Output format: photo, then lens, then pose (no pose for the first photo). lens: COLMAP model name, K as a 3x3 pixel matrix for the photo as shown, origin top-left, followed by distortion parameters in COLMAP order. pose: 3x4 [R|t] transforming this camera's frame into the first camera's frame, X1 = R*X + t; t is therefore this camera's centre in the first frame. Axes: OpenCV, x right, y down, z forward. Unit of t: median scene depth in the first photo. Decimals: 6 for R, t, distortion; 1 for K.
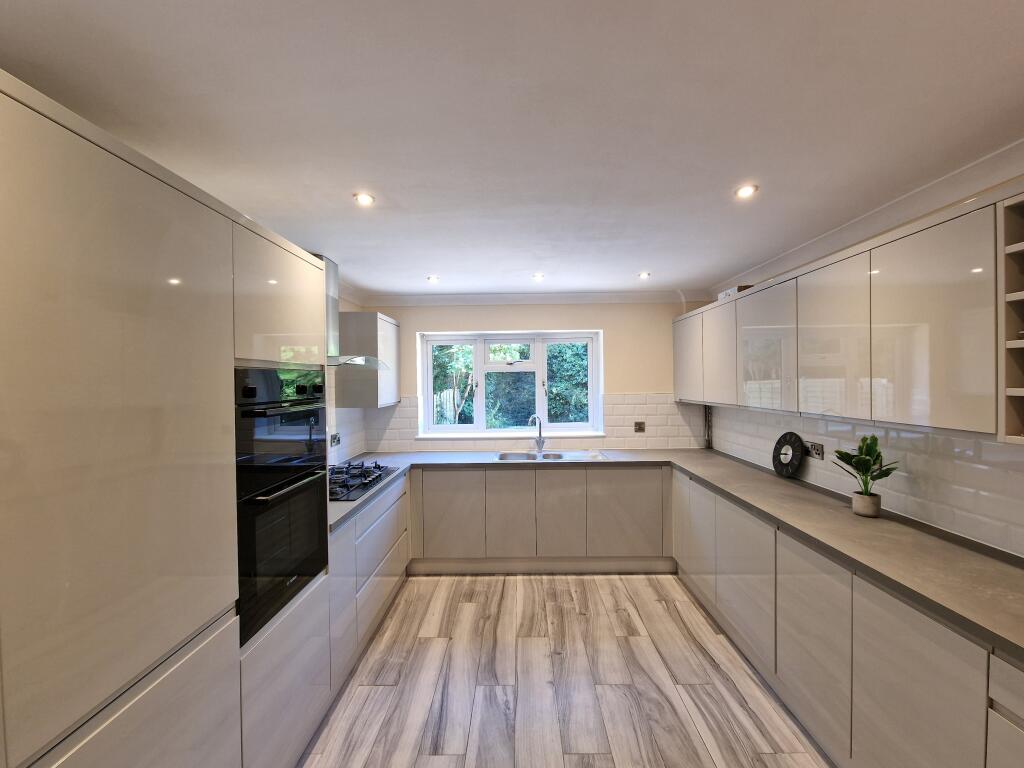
lens RADIAL K [[419.9, 0, 513.8], [0, 419.9, 386.2], [0, 0, 1]] dist [0.002885, -0.002136]
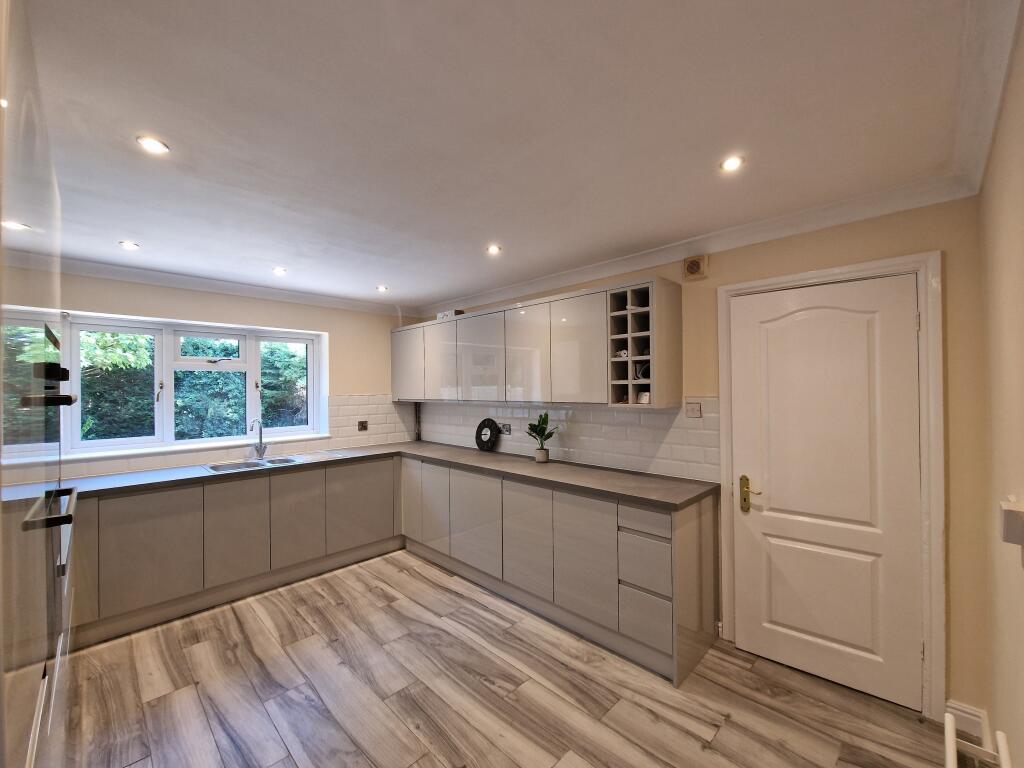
lens RADIAL K [[419.9, 0, 511.7], [0, 419.9, 385.2], [0, 0, 1]] dist [0.002885, -0.002136]
pose [[0.697573, 0.010942, 0.716430, -0.288208], [0.010321, 0.999626, -0.025316, 0.032932], [-0.716440, 0.025054, 0.697199, -0.040307]]
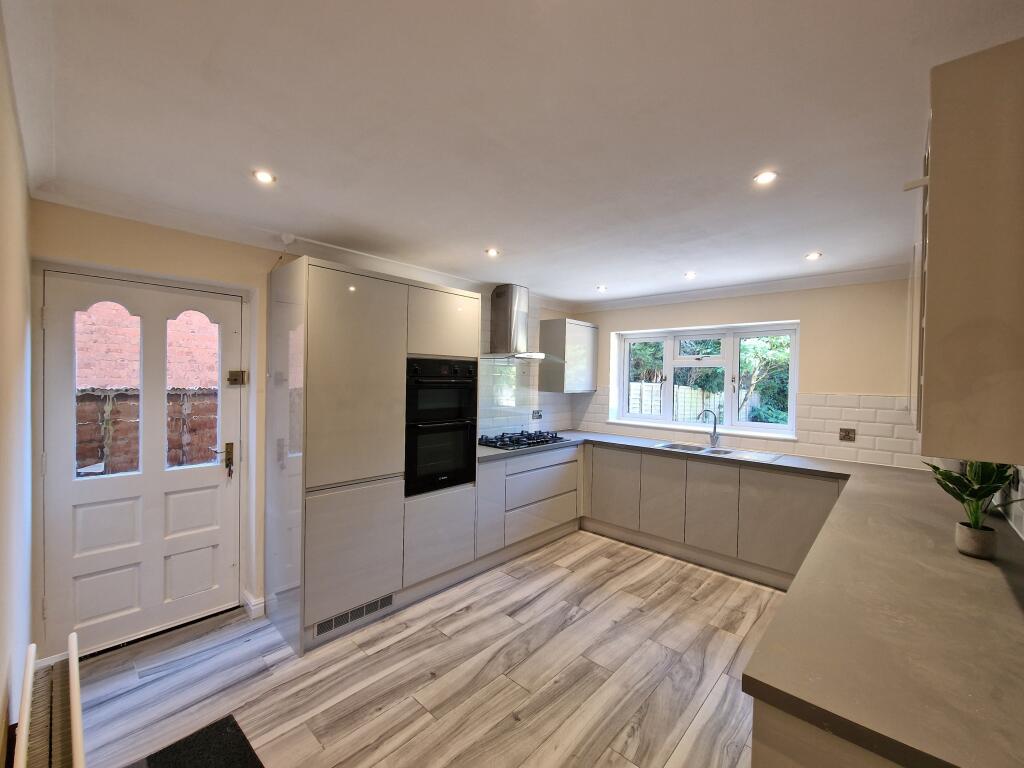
lens RADIAL K [[419.9, 0, 516.2], [0, 419.9, 384.8], [0, 0, 1]] dist [0.002885, -0.002136]
pose [[0.746299, 0.038447, -0.664499, 0.498506], [-0.038976, 0.999142, 0.014034, 0.017517], [0.664469, 0.015426, 0.747157, -0.073124]]
